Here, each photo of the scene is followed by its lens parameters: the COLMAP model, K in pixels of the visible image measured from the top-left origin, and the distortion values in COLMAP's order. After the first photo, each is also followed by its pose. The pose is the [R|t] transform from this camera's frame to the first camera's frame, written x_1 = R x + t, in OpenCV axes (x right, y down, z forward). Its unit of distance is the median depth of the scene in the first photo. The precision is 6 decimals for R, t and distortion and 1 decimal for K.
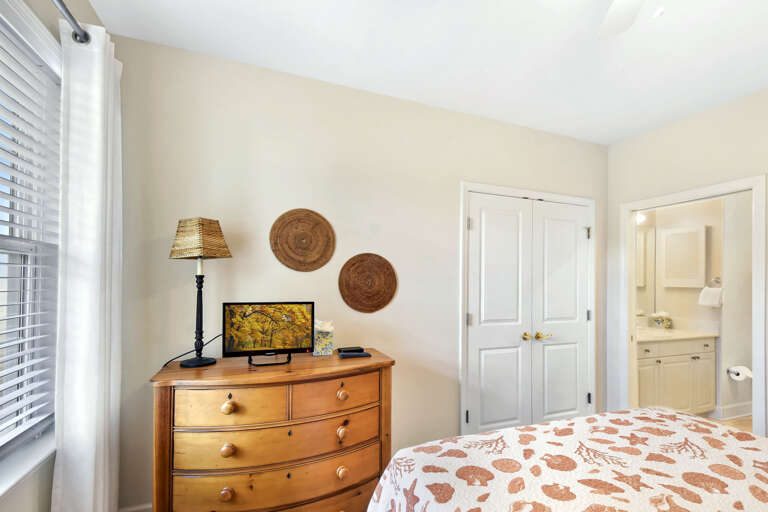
lens RADIAL K [[346.0, 0, 405.9], [0, 346.0, 280.8], [0, 0, 1]] dist [-0.000308, -0.000092]
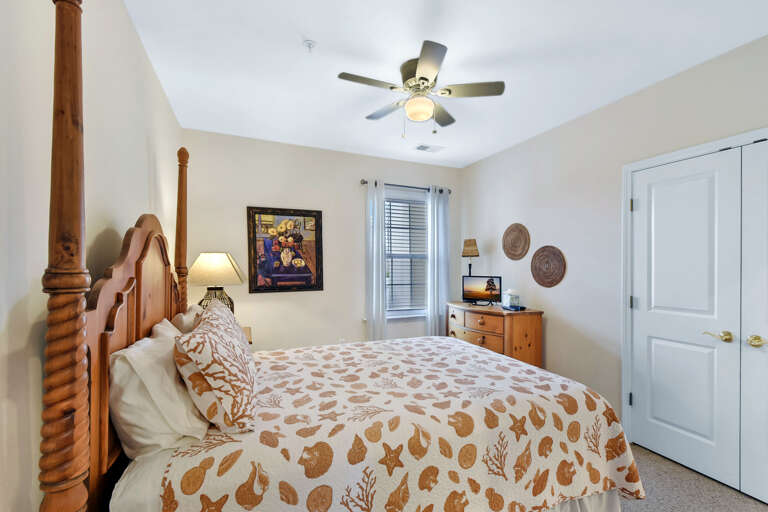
lens RADIAL K [[345.1, 0, 384.6], [0, 345.1, 270.7], [0, 0, 1]] dist [-0.001475, -0.000186]
pose [[-0.001140, -0.006310, -0.999979, 1.135976], [-0.009126, 0.999939, -0.006299, 0.033310], [0.999958, 0.009119, -0.001198, 0.285930]]
